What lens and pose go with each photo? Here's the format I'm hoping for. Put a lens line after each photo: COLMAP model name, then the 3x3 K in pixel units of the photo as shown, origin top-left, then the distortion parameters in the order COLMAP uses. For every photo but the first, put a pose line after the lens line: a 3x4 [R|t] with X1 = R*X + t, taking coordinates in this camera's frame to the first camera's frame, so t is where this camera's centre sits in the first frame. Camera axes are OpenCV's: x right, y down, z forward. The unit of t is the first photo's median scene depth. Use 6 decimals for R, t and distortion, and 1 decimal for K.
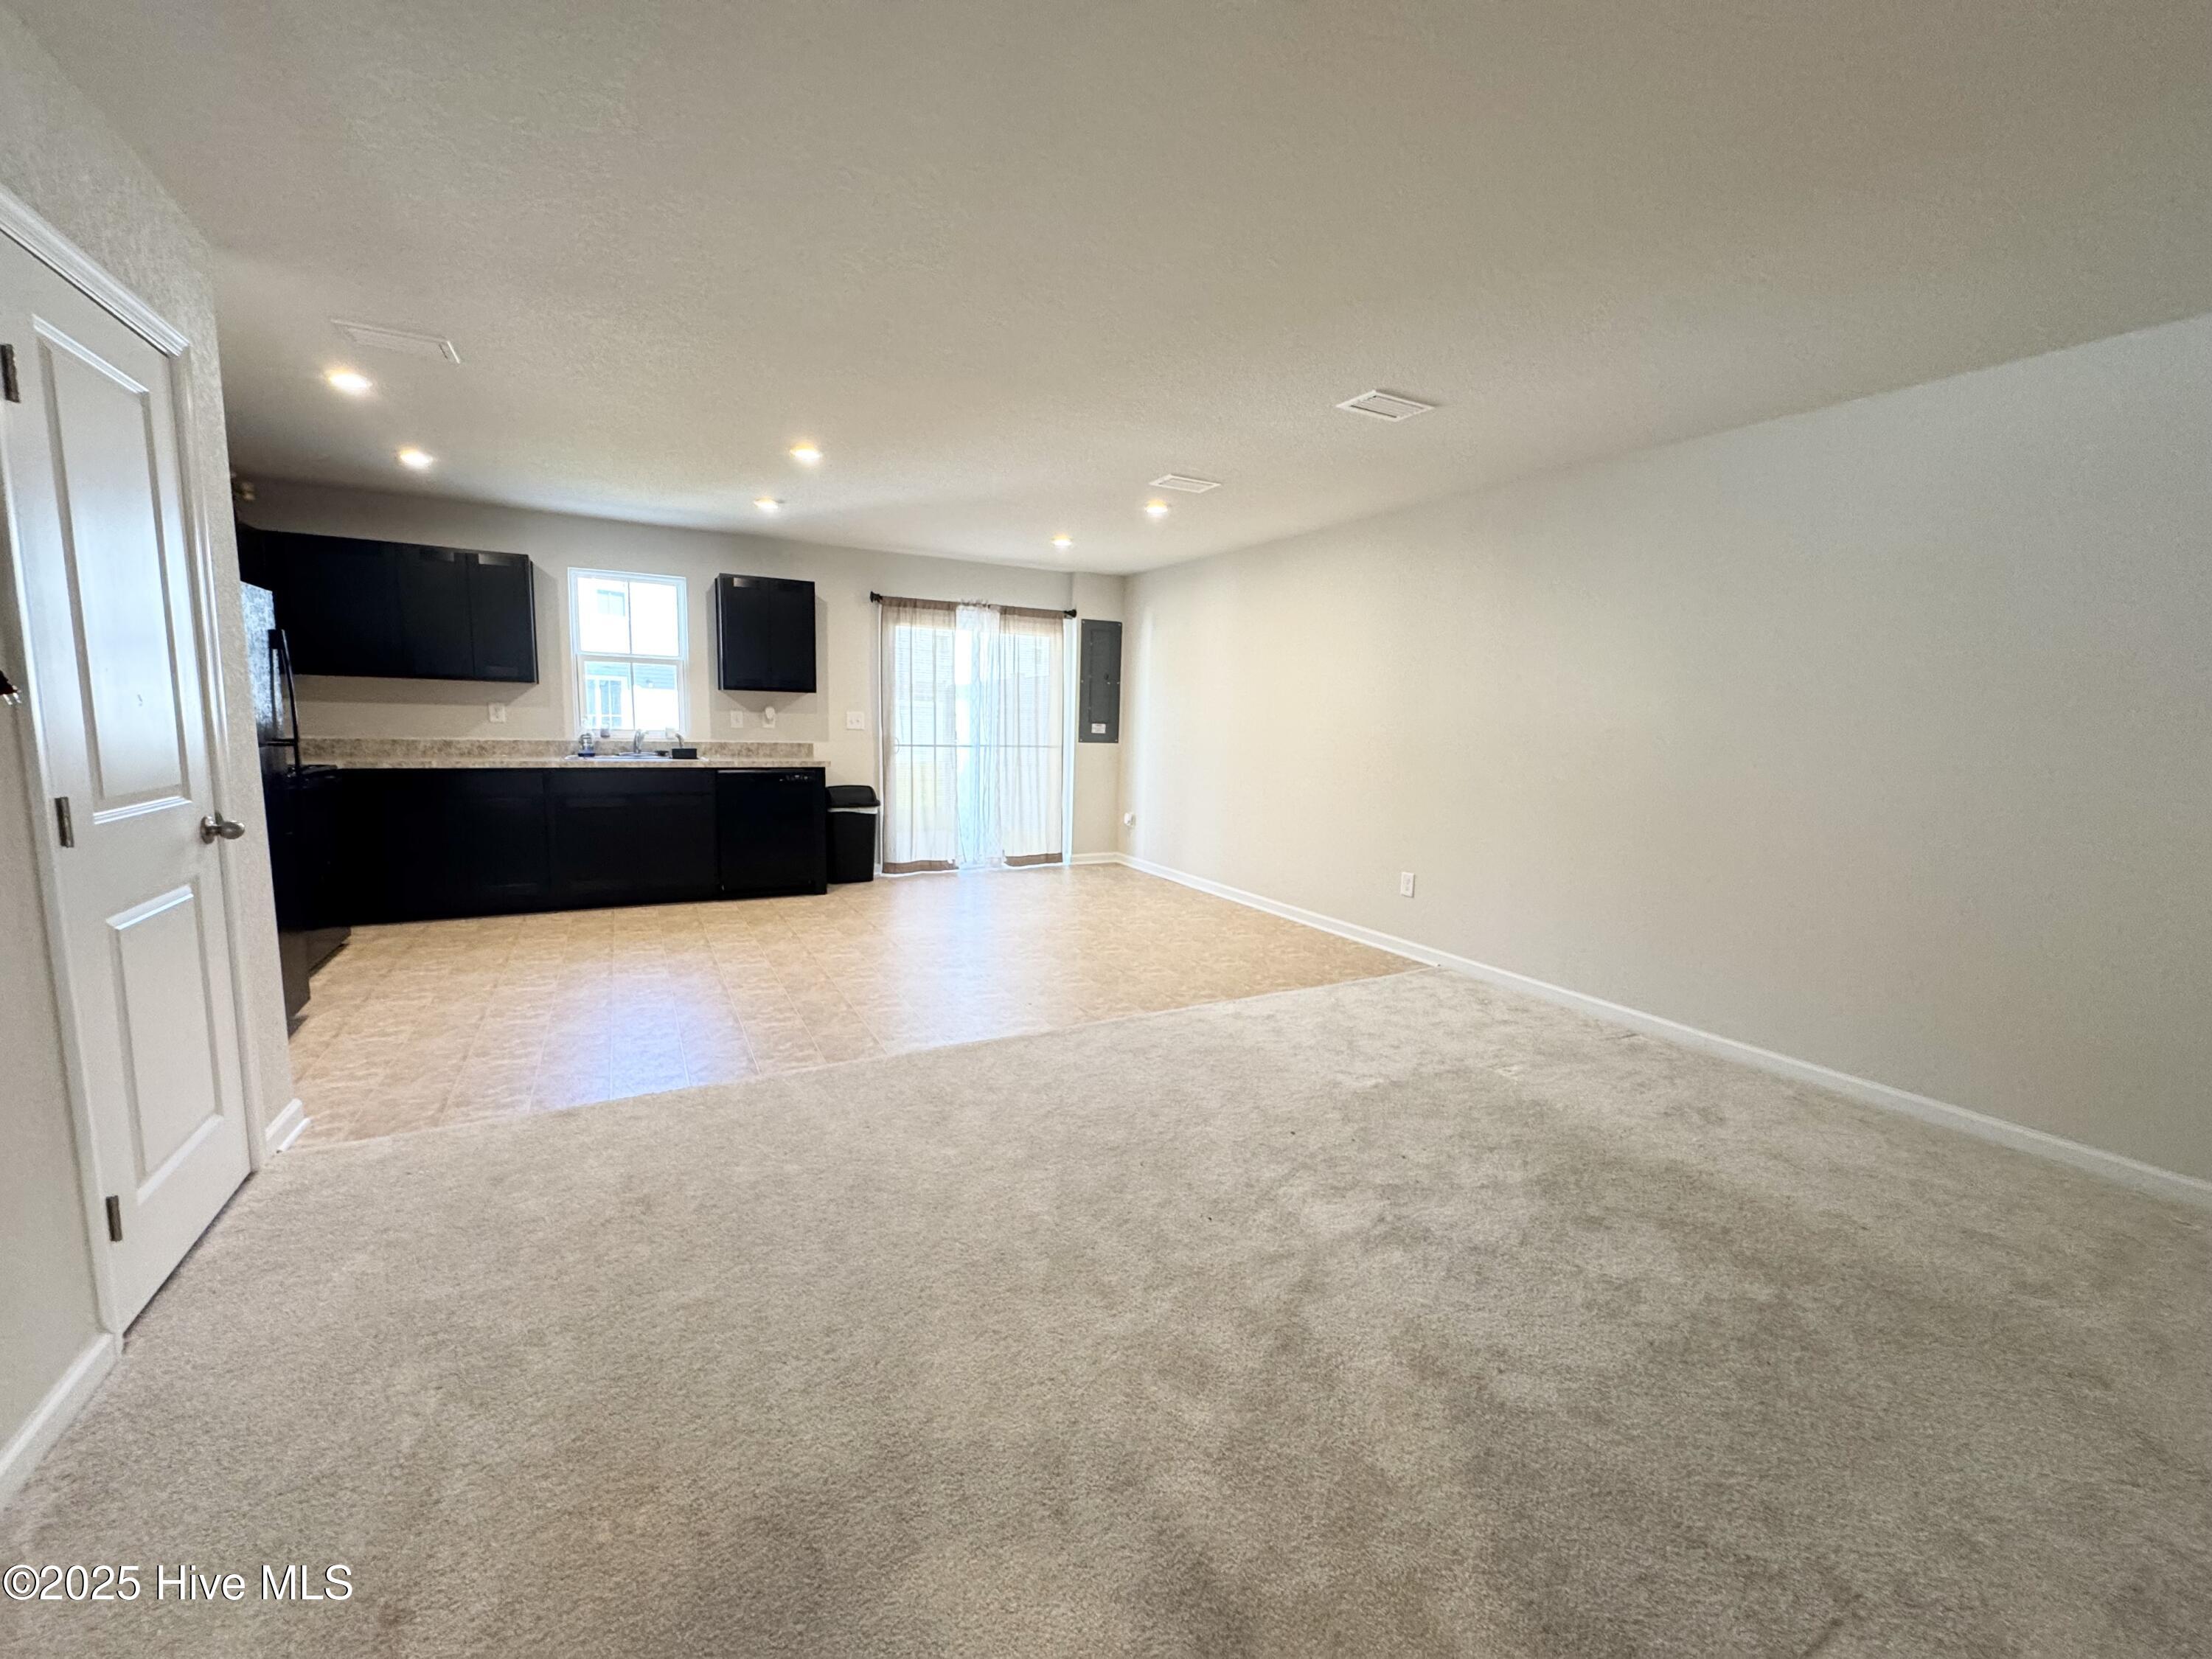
lens RADIAL K [[887.2, 0, 1114.1], [0, 887.2, 844.8], [0, 0, 1]] dist [-0.003987, -0.000026]
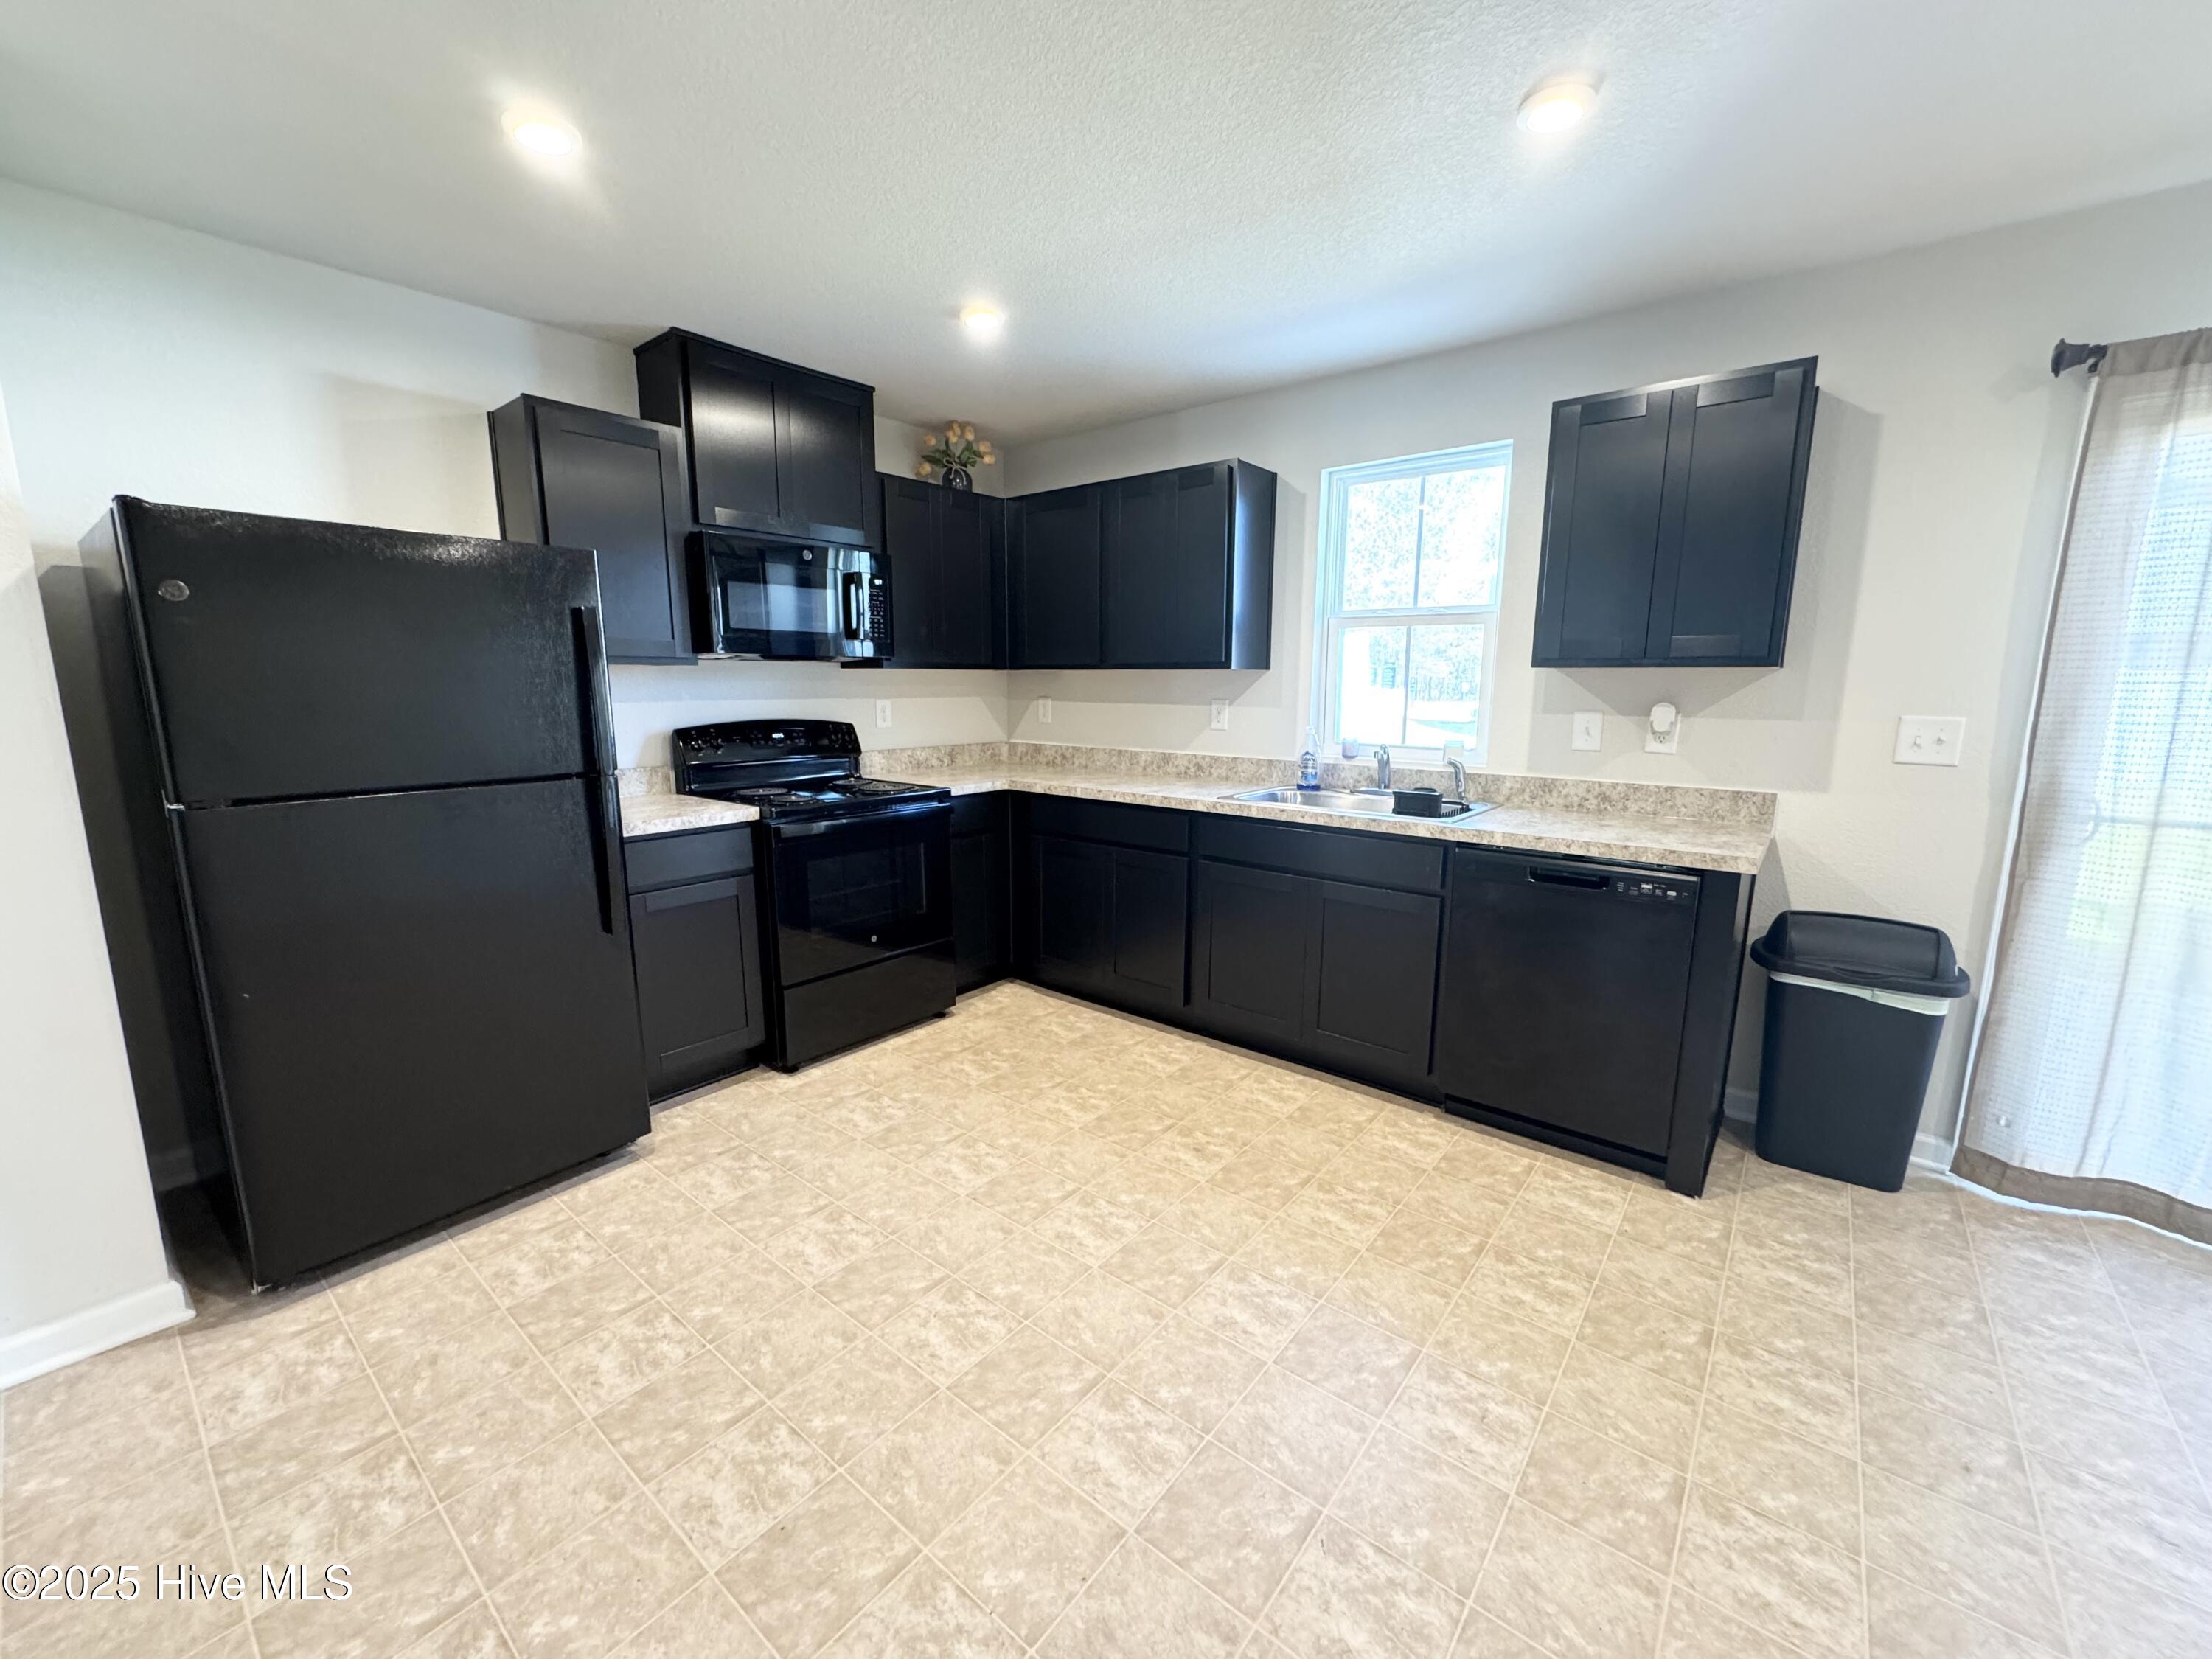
lens RADIAL K [[887.2, 0, 1102.1], [0, 887.2, 832.9], [0, 0, 1]] dist [-0.003987, -0.000026]
pose [[0.380650, 0.128420, -0.915759, -0.092358], [-0.130057, 0.987901, 0.084476, -0.093539], [0.915528, 0.086945, 0.392746, 0.581855]]
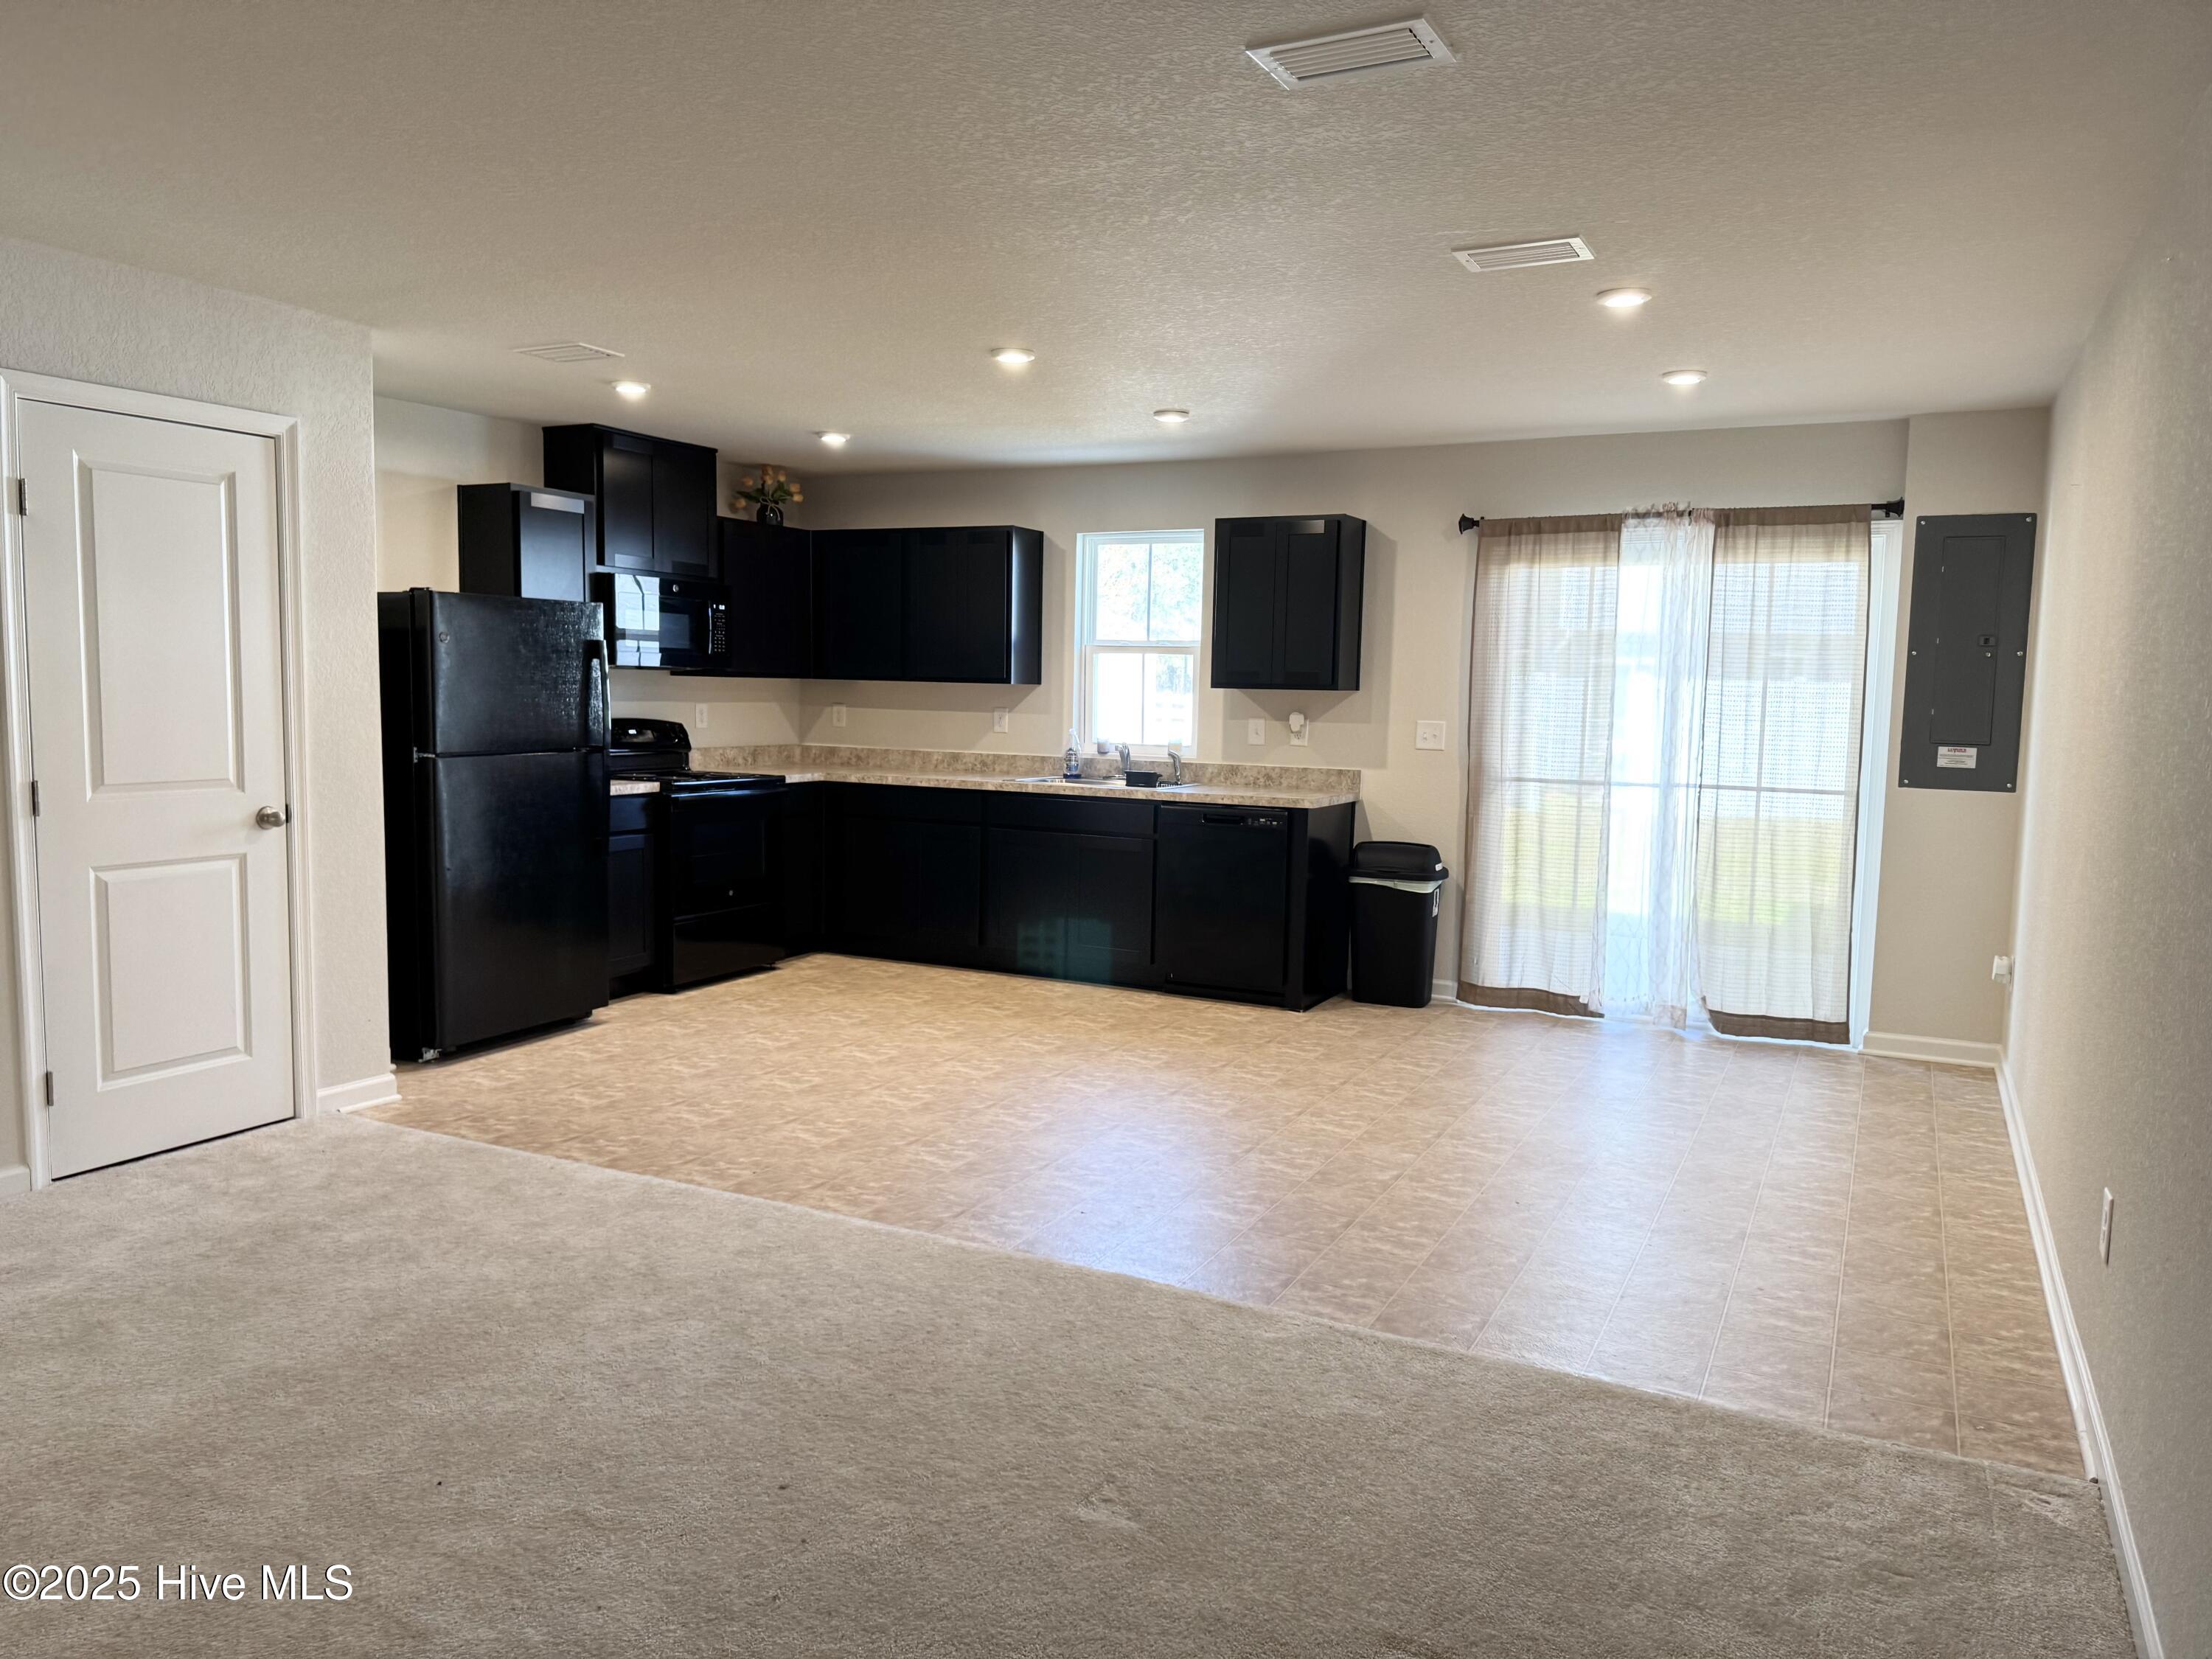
lens RADIAL K [[1584.9, 0, 1107.2], [0, 1584.9, 819.1], [0, 0, 1]] dist [0.075232, -0.007466]
pose [[0.568659, 0.050694, -0.821010, 0.476642], [-0.124735, 0.991871, -0.025152, -0.032013], [0.813061, 0.116711, 0.570360, 0.235555]]
